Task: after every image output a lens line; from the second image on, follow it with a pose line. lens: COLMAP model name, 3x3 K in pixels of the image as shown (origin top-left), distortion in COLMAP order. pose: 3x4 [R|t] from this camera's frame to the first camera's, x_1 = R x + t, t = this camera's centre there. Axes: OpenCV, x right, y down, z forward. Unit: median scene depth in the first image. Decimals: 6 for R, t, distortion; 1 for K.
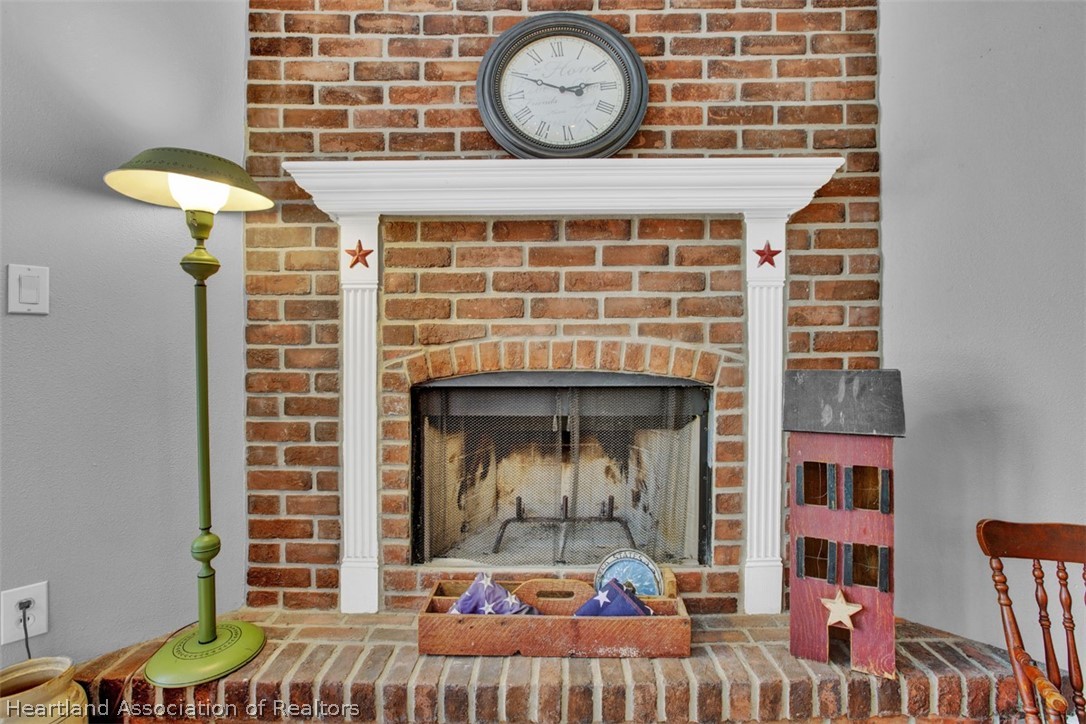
lens RADIAL K [[516.4, 0, 583.5], [0, 516.4, 333.7], [0, 0, 1]] dist [-0.031559, 0.001011]
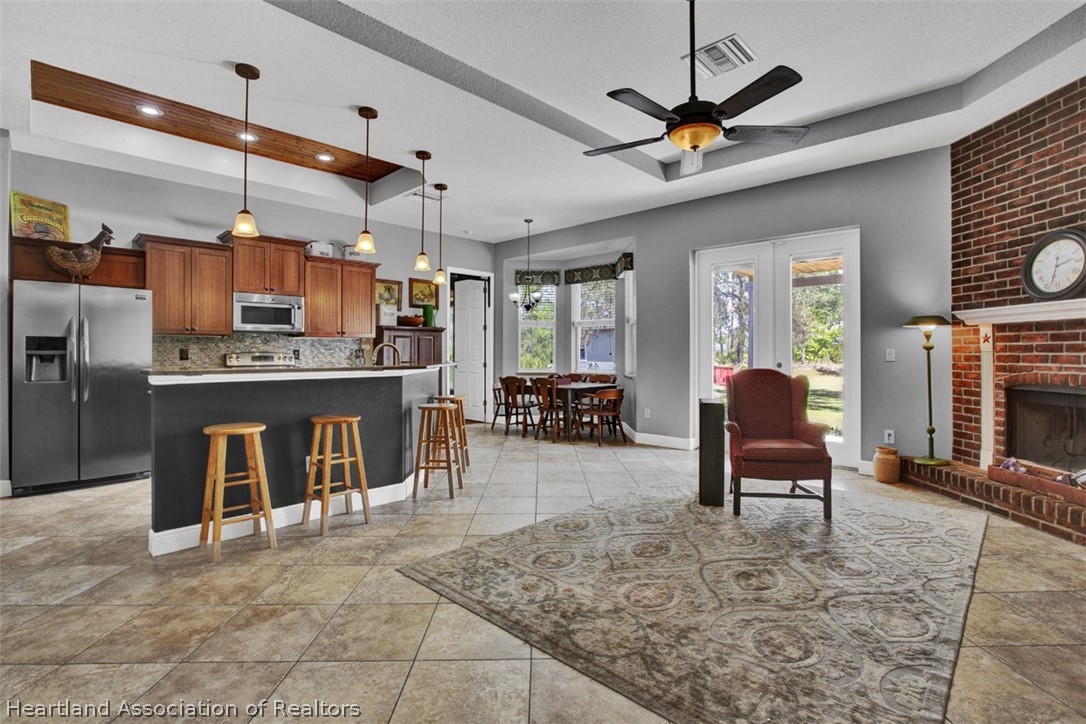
lens RADIAL K [[513.2, 0, 552.5], [0, 513.2, 350.4], [0, 0, 1]] dist [-0.047370, 0.018048]
pose [[0.030609, 0.001736, -0.999530, 2.118762], [0.022542, 0.999743, 0.002426, -0.147836], [0.999277, -0.022606, 0.030562, -1.358799]]
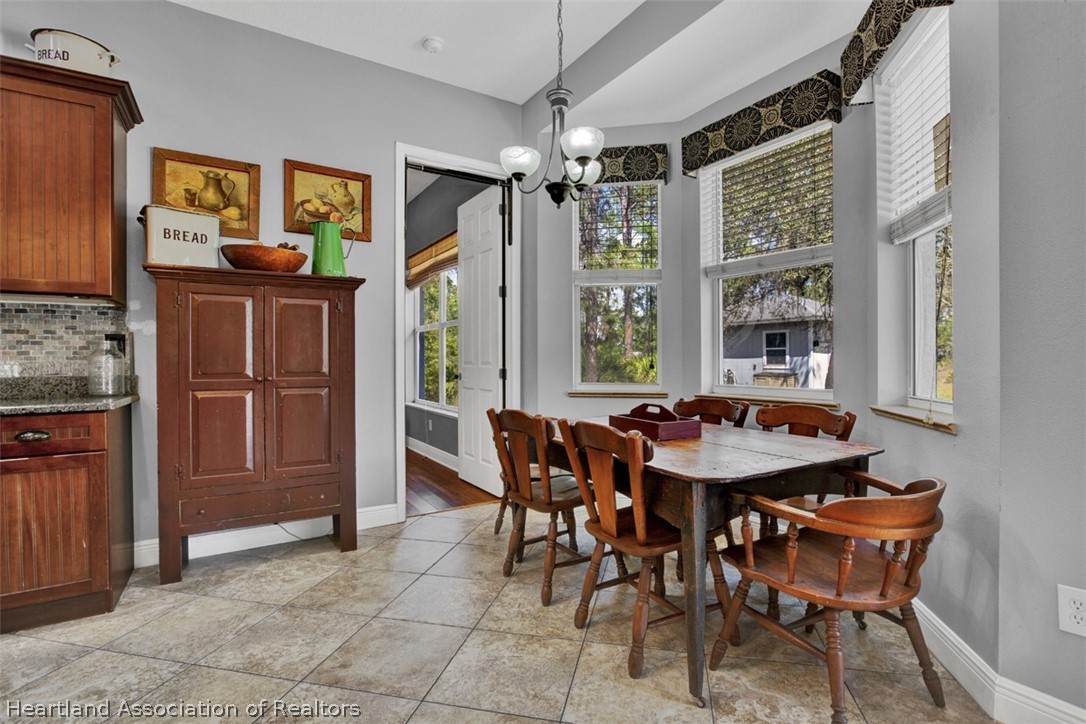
lens RADIAL K [[510.1, 0, 551.7], [0, 510.1, 358.0], [0, 0, 1]] dist [-0.041583, 0.013360]
pose [[-0.209707, 0.009498, -0.977718, -1.110938], [0.026738, 0.999635, 0.003976, -0.067046], [0.977399, -0.025309, -0.209884, -1.157174]]
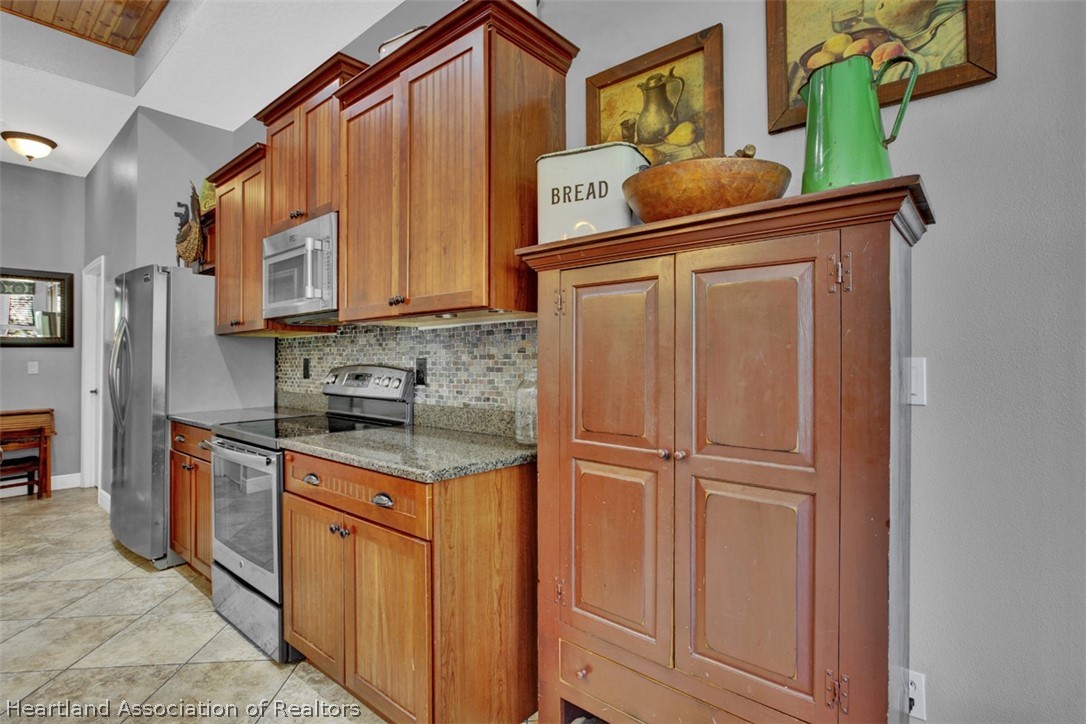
lens RADIAL K [[522.8, 0, 564.5], [0, 522.8, 356.2], [0, 0, 1]] dist [-0.041561, 0.013116]
pose [[-0.994602, 0.009517, -0.103326, -2.326585], [0.012455, 0.999535, -0.027831, -0.146854], [0.103013, -0.028968, -0.994258, -1.670243]]
